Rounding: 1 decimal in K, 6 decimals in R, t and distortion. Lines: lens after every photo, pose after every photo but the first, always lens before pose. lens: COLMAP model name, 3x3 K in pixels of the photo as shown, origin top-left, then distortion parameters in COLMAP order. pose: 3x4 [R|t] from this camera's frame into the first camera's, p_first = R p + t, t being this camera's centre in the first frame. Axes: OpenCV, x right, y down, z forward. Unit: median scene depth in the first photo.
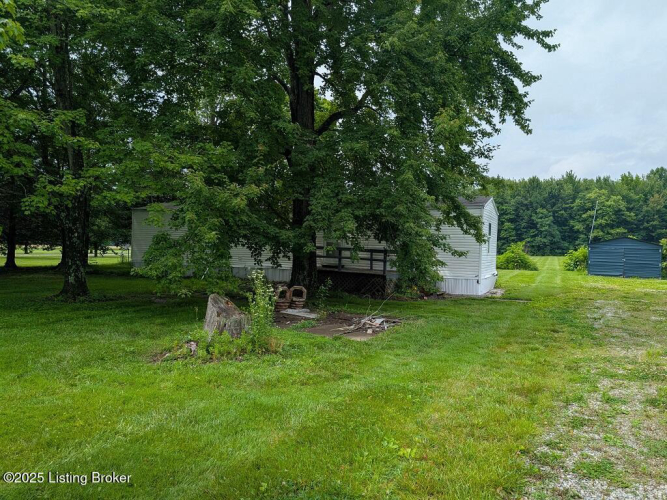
lens RADIAL K [[465.8, 0, 333.5], [0, 465.8, 250.0], [0, 0, 1]] dist [0.000044, -0.000074]
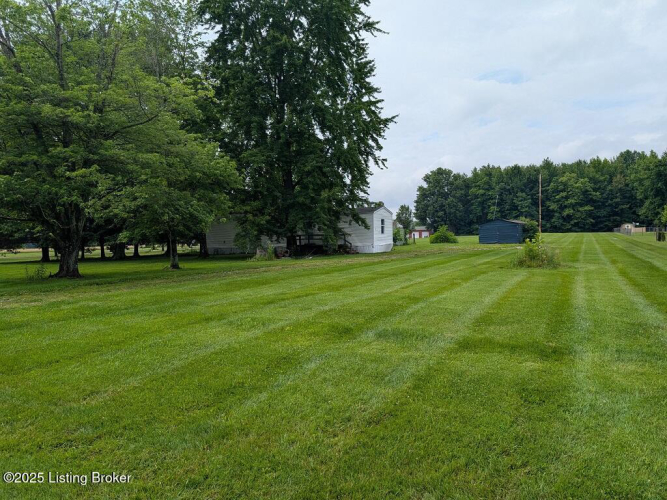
lens RADIAL K [[465.8, 0, 333.5], [0, 465.8, 250.0], [0, 0, 1]] dist [0.000044, -0.000074]
pose [[0.997208, -0.050166, -0.055307, 0.040572], [0.051461, 0.998427, 0.022236, 0.004120], [0.054105, -0.025020, 0.998222, -0.197536]]
